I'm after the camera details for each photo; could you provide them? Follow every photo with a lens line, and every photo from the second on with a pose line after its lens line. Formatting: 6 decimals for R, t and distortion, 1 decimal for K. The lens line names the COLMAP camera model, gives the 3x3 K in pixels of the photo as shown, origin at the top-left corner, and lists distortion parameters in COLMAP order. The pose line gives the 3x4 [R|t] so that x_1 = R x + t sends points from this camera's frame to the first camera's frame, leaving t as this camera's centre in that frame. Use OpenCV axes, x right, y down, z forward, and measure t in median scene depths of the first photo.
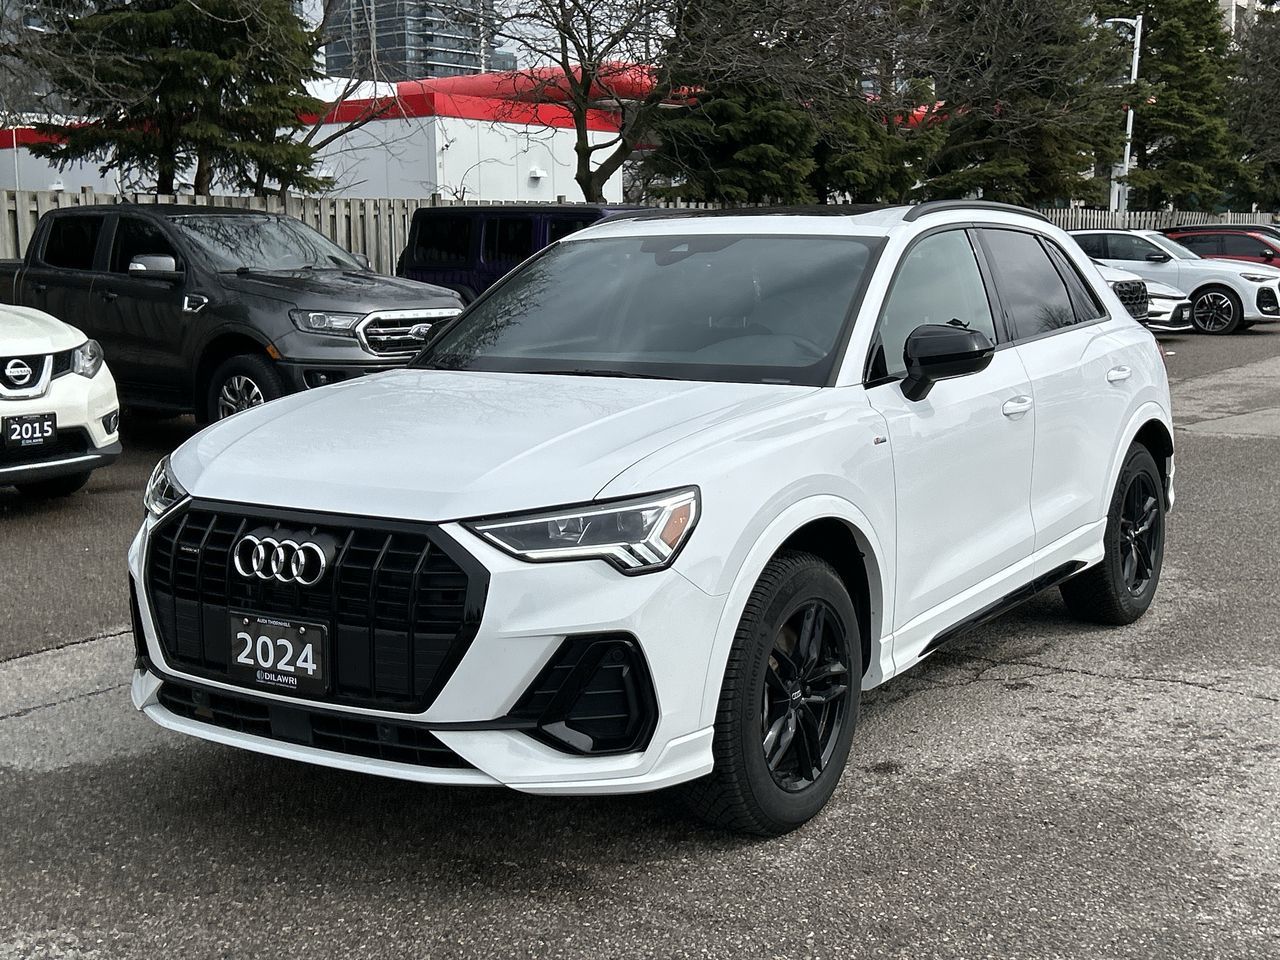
lens RADIAL K [[1672.5, 0, 650.0], [0, 1672.5, 477.7], [0, 0, 1]] dist [0.078353, 0.000000]
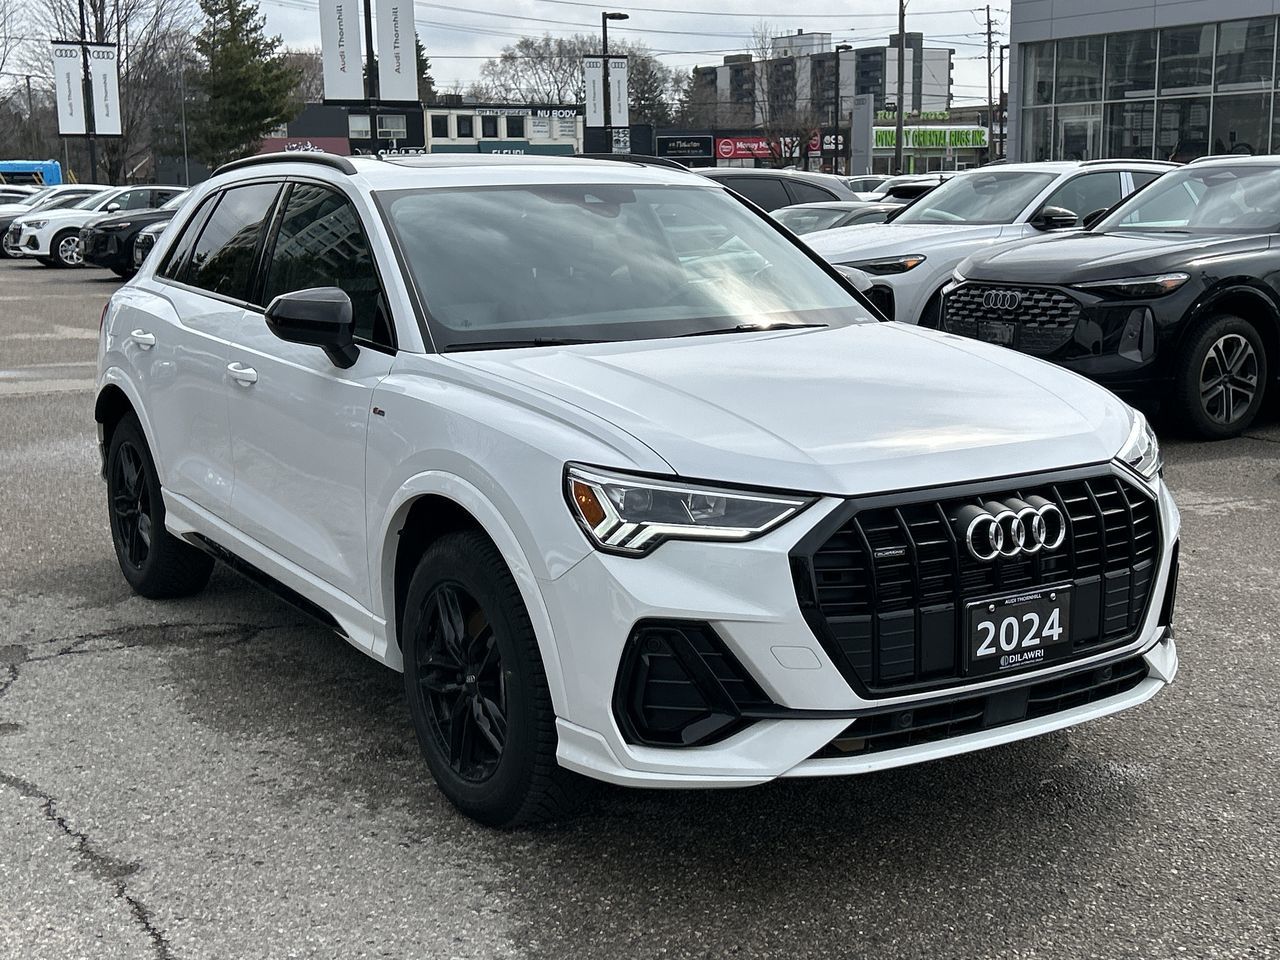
lens RADIAL K [[1672.5, 0, 637.0], [0, 1672.5, 489.9], [0, 0, 1]] dist [0.078353, 0.000000]
pose [[0.413091, -0.160751, 0.896390, -0.961879], [0.132346, 0.984445, 0.115552, -0.092667], [-0.901022, 0.070900, 0.427940, 0.664691]]
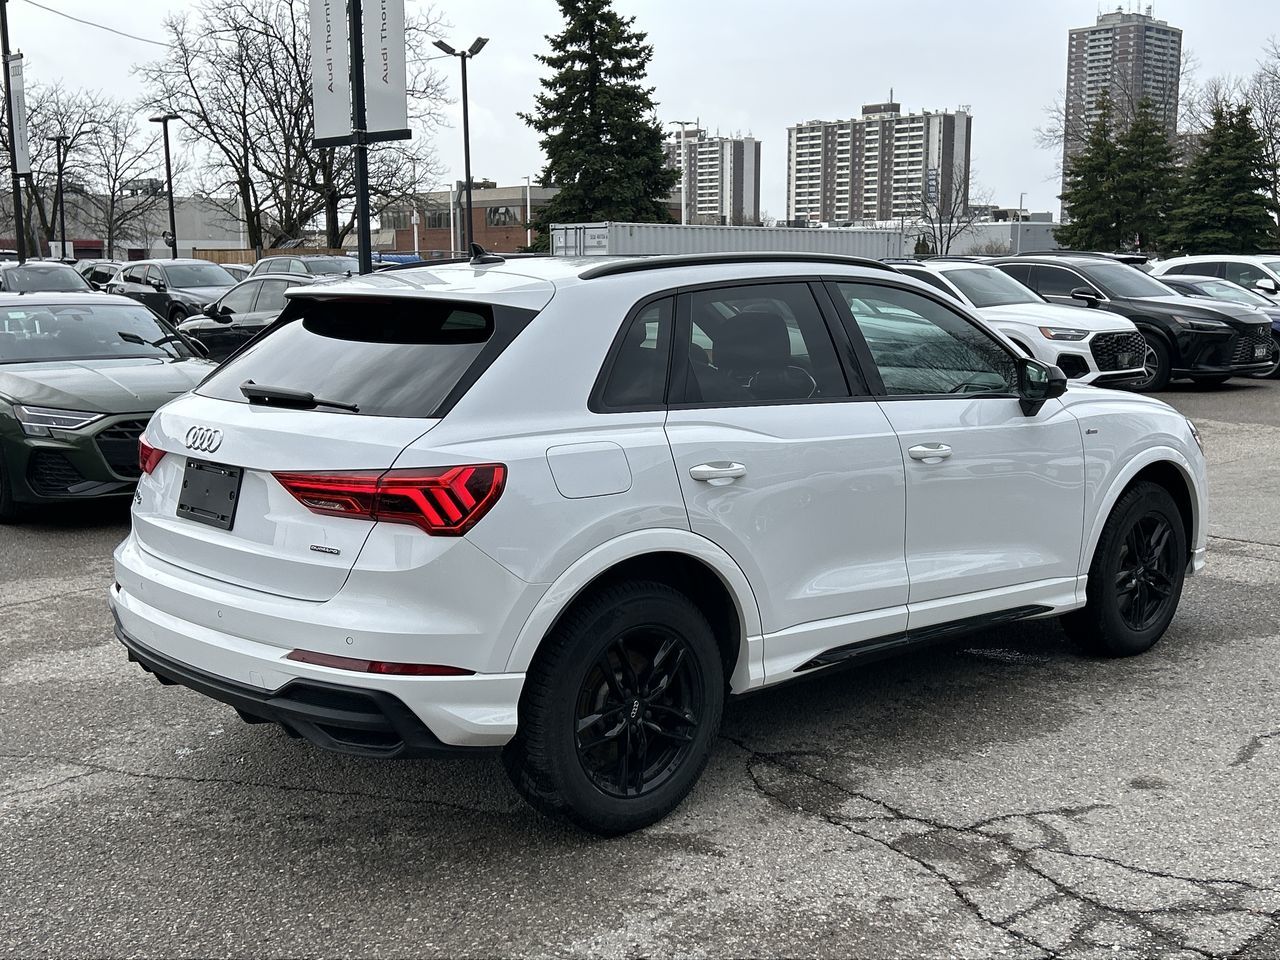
lens RADIAL K [[1456.2, 0, 642.9], [0, 1456.2, 482.0], [0, 0, 1]] dist [0.042126, 0.000000]
pose [[-0.969550, -0.025067, 0.243608, -0.129361], [0.043833, 0.960920, 0.273333, -0.347597], [-0.240940, 0.275688, -0.930561, 2.381477]]
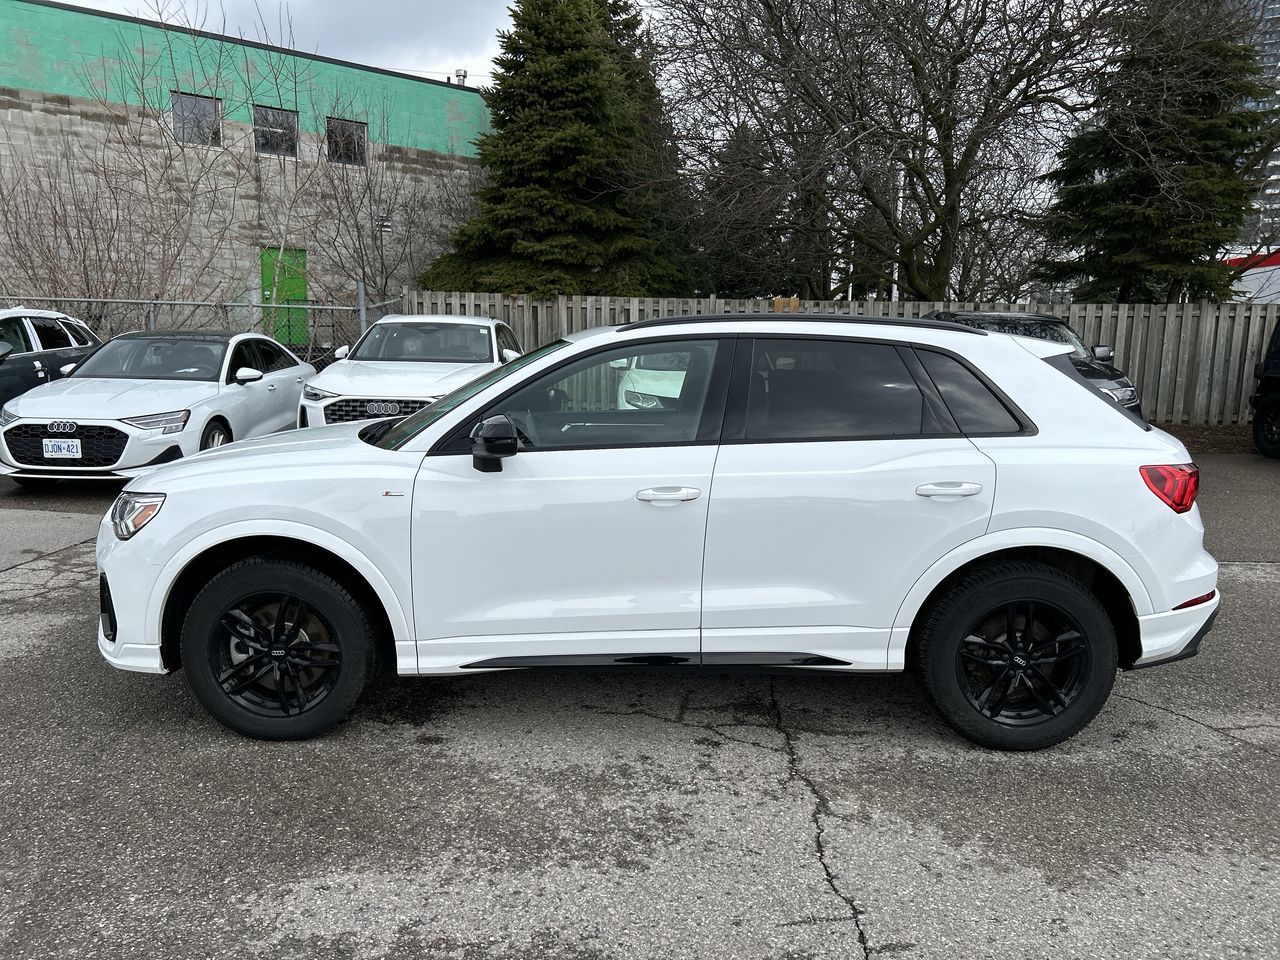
lens RADIAL K [[959.5, 0, 632.7], [0, 959.5, 491.8], [0, 0, 1]] dist [0.045120, -0.046855]
pose [[0.537212, 0.151704, -0.829692, 0.850540], [-0.129820, 0.986842, 0.096382, -0.118925], [0.833397, 0.055933, 0.549837, 0.716970]]
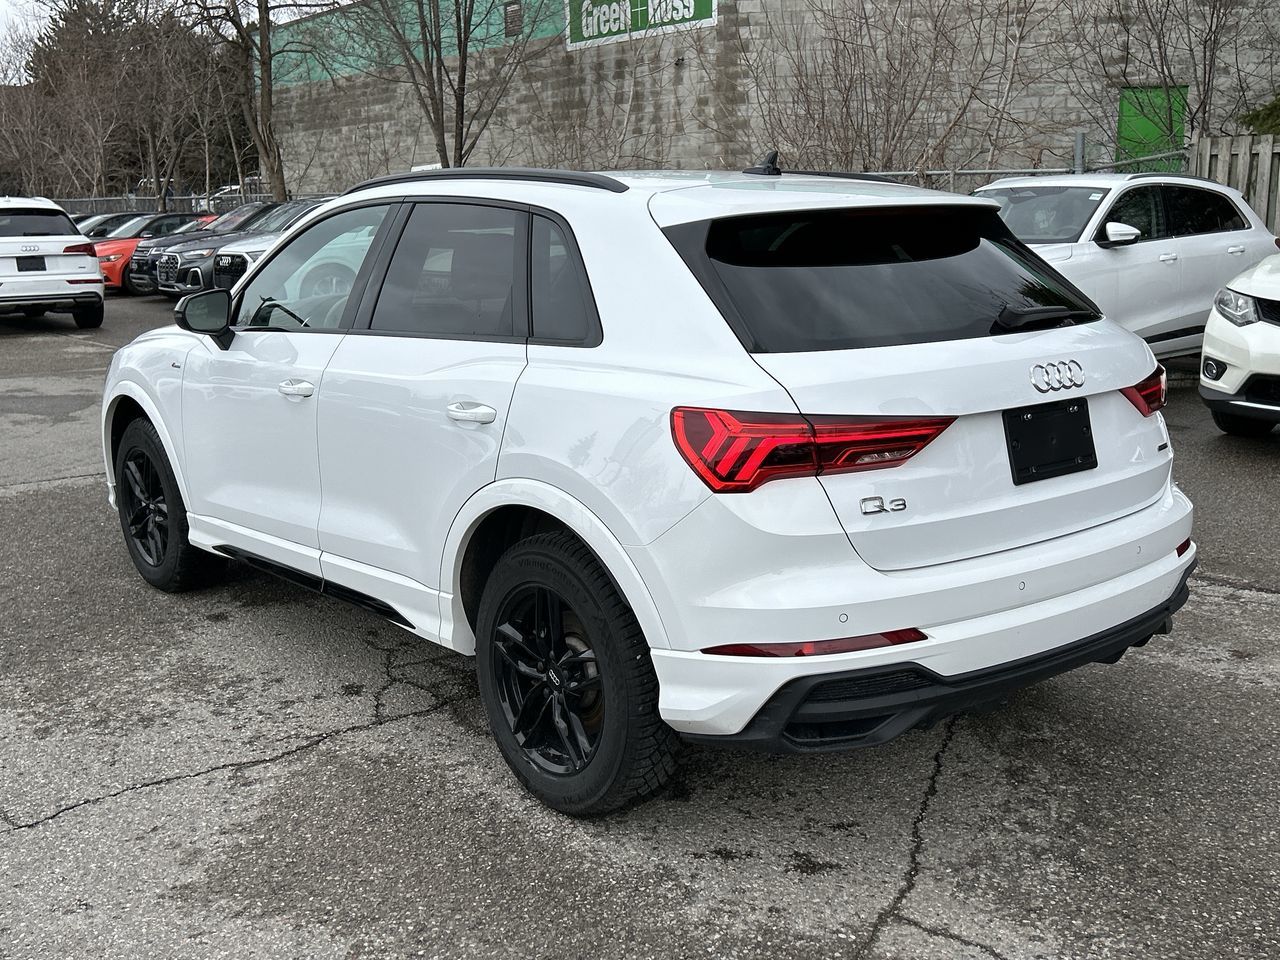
lens RADIAL K [[1338.8, 0, 646.5], [0, 1338.8, 485.5], [0, 0, 1]] dist [0.033523, 0.000000]
pose [[-0.296006, 0.204306, -0.933081, 1.035142], [-0.114079, 0.962304, 0.246895, -0.234895], [0.948349, 0.179528, -0.261541, 1.616757]]
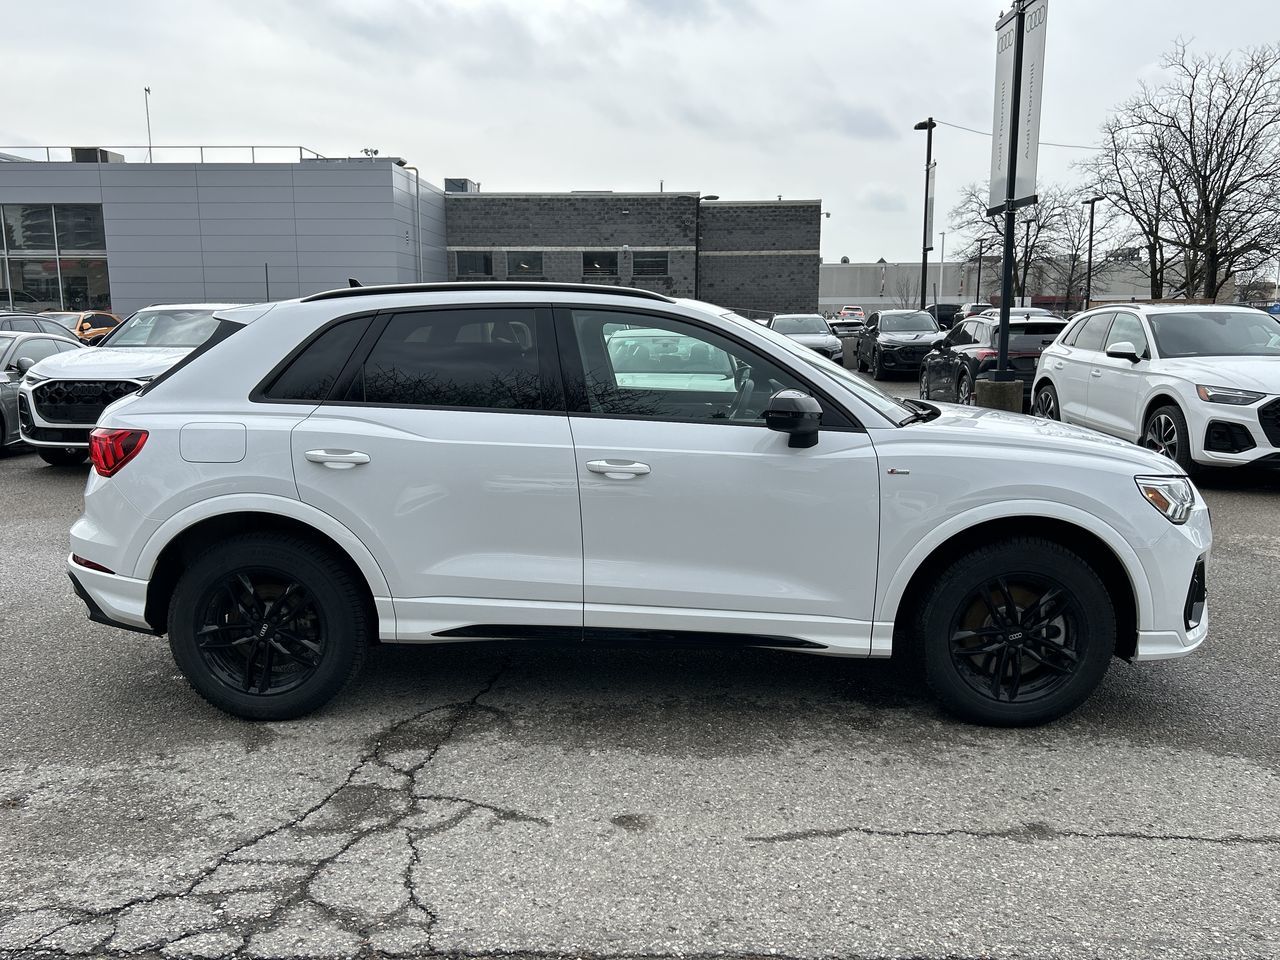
lens RADIAL K [[1066.7, 0, 639.4], [0, 1066.7, 473.9], [0, 0, 1]] dist [0.047359, -0.042750]
pose [[-0.525789, -0.116781, 0.842560, -0.775299], [0.118911, 0.970713, 0.208748, -0.239696], [-0.842262, 0.209948, -0.496504, 1.752467]]
